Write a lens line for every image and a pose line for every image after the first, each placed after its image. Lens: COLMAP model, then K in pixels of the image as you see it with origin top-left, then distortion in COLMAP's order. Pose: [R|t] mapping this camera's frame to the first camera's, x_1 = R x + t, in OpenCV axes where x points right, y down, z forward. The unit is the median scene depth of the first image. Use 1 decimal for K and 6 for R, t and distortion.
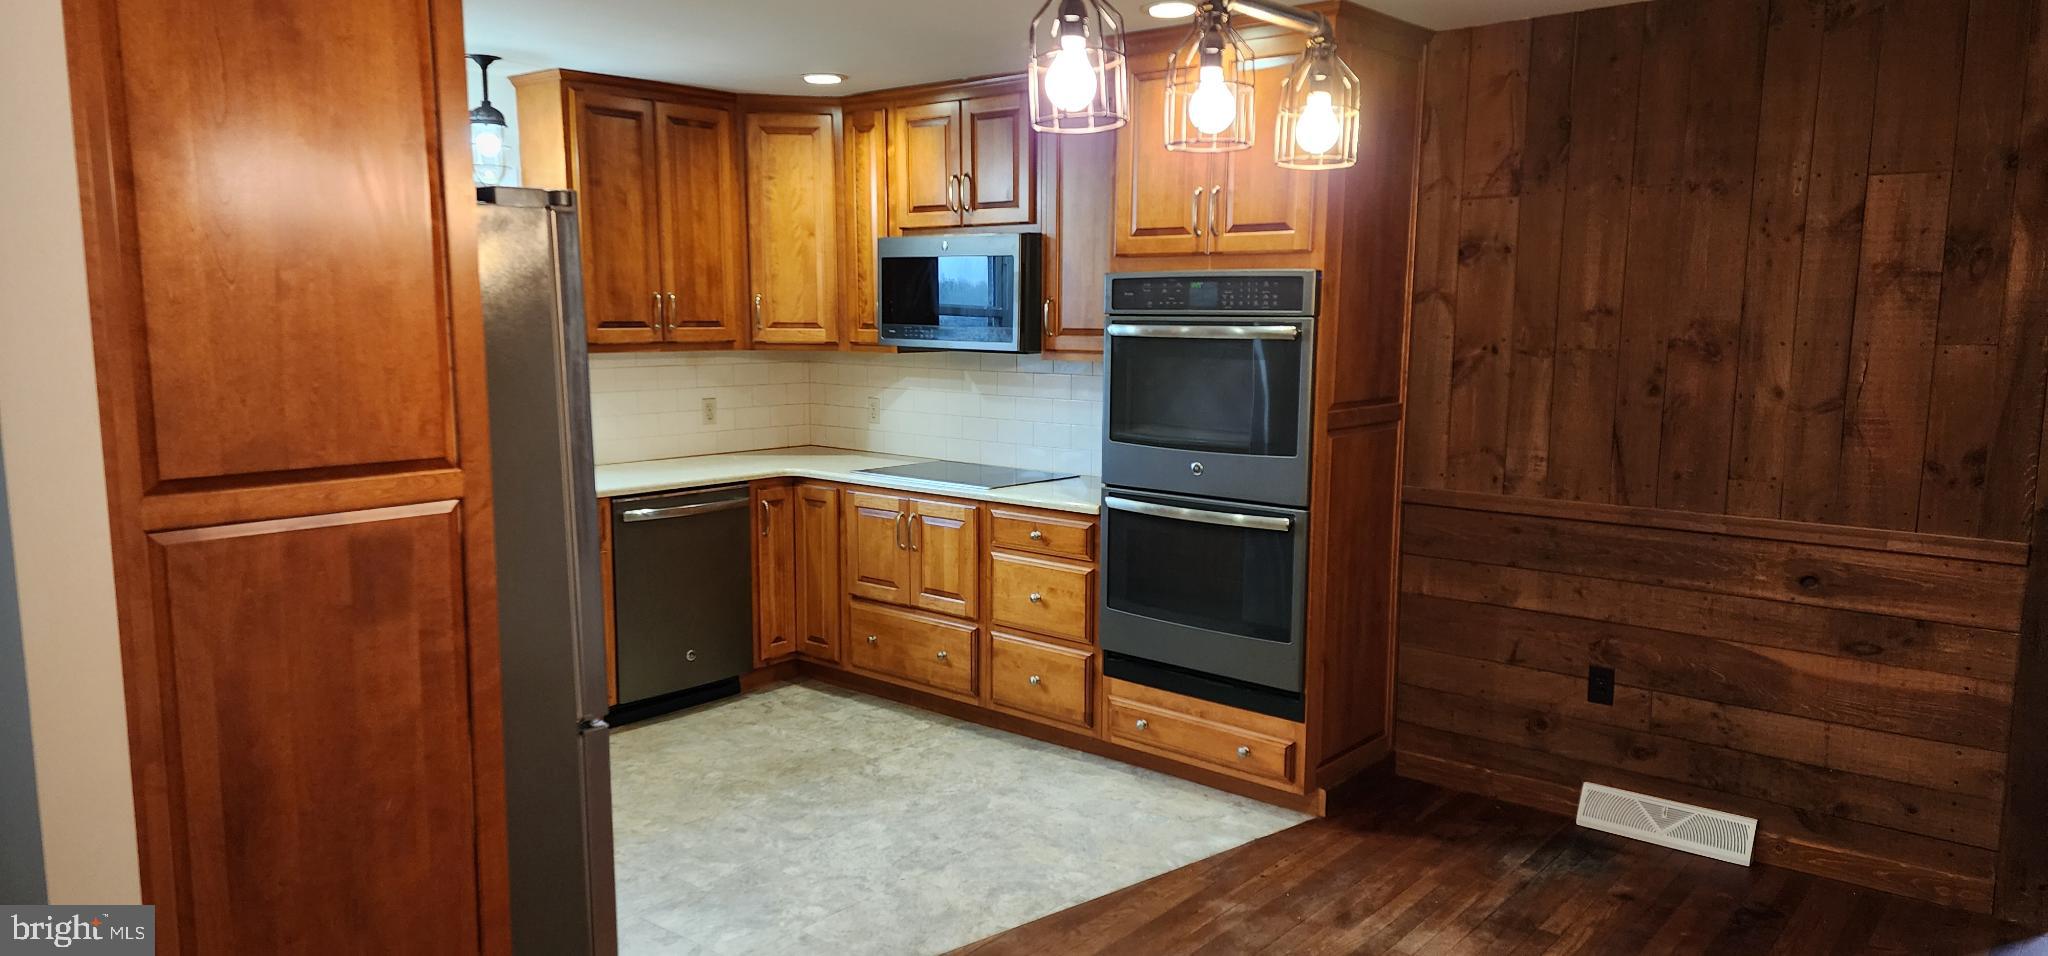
lens RADIAL K [[1342.5, 0, 1026.9], [0, 1342.5, 539.7], [0, 0, 1]] dist [0.057763, -0.002539]
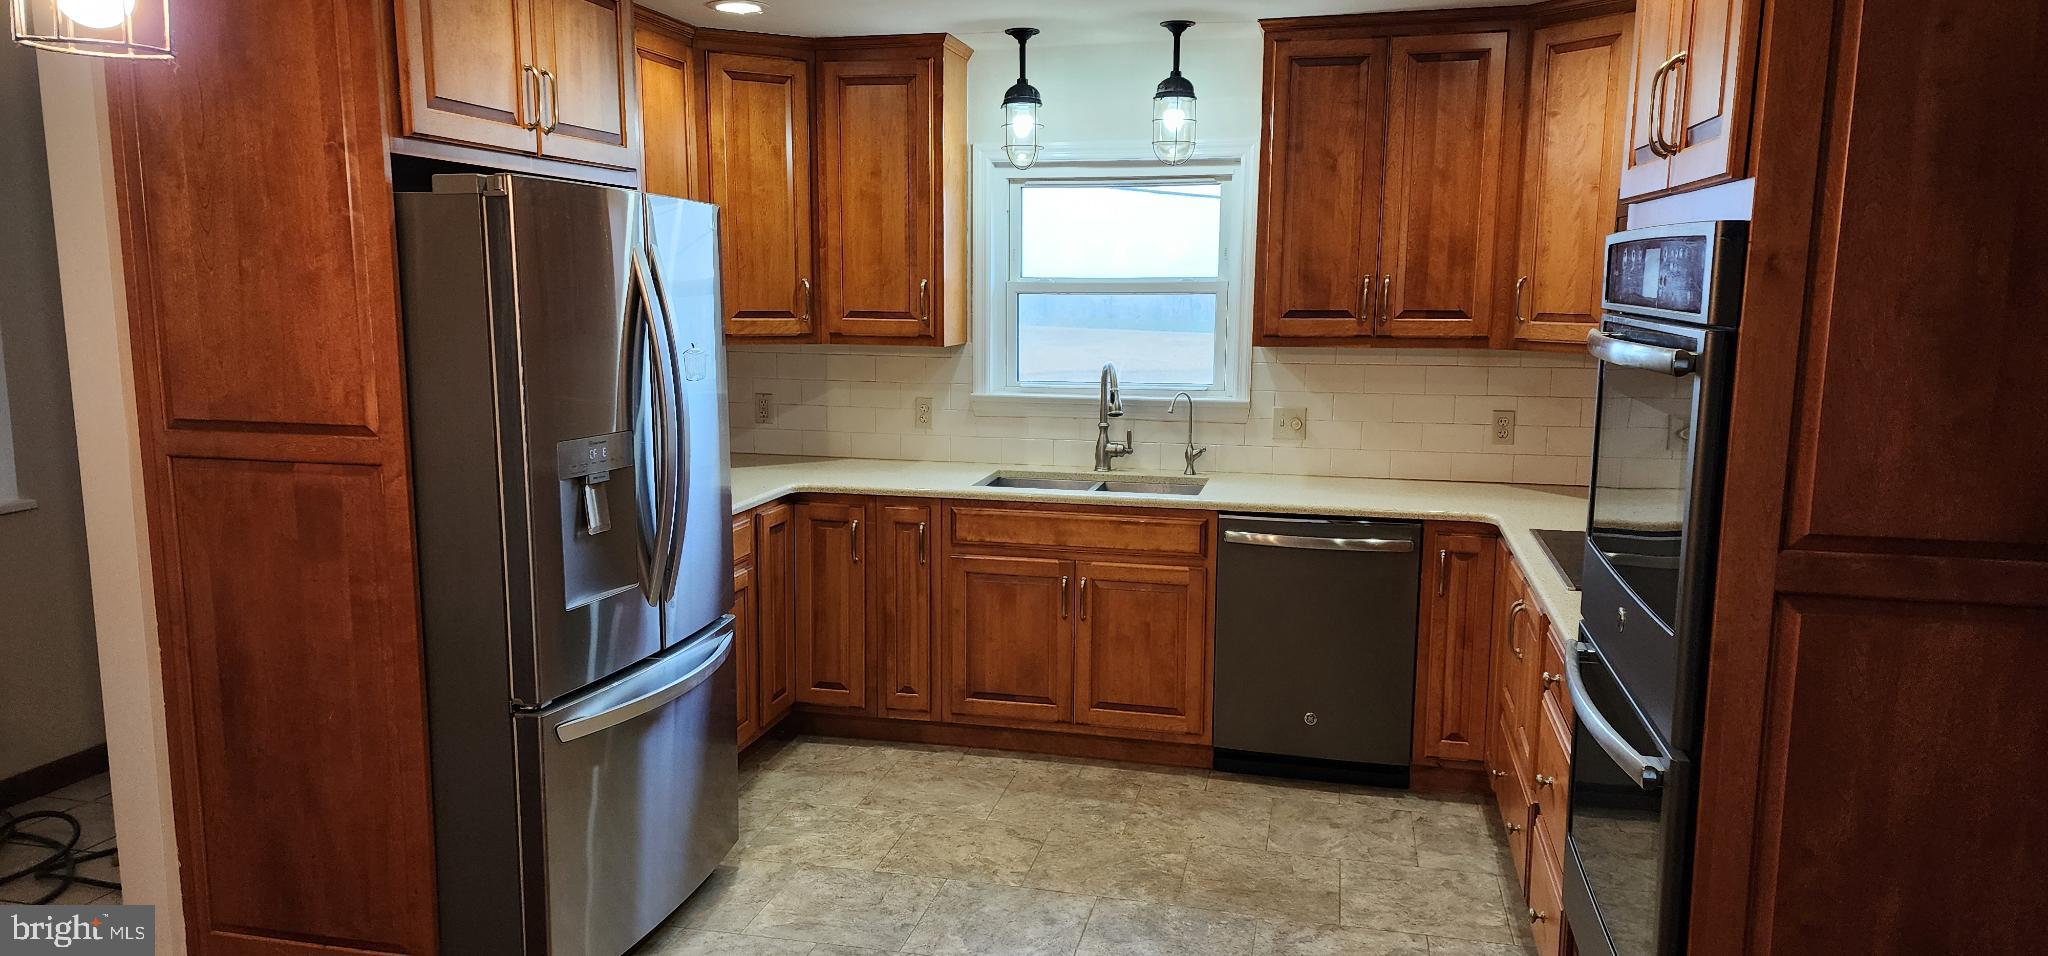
lens RADIAL K [[1362.6, 0, 1016.3], [0, 1362.6, 511.4], [0, 0, 1]] dist [0.097909, -0.070902]
pose [[0.450680, 0.150846, -0.879848, 0.386721], [-0.158354, 0.983497, 0.087504, -0.083045], [0.878528, 0.099891, 0.467130, 0.447704]]
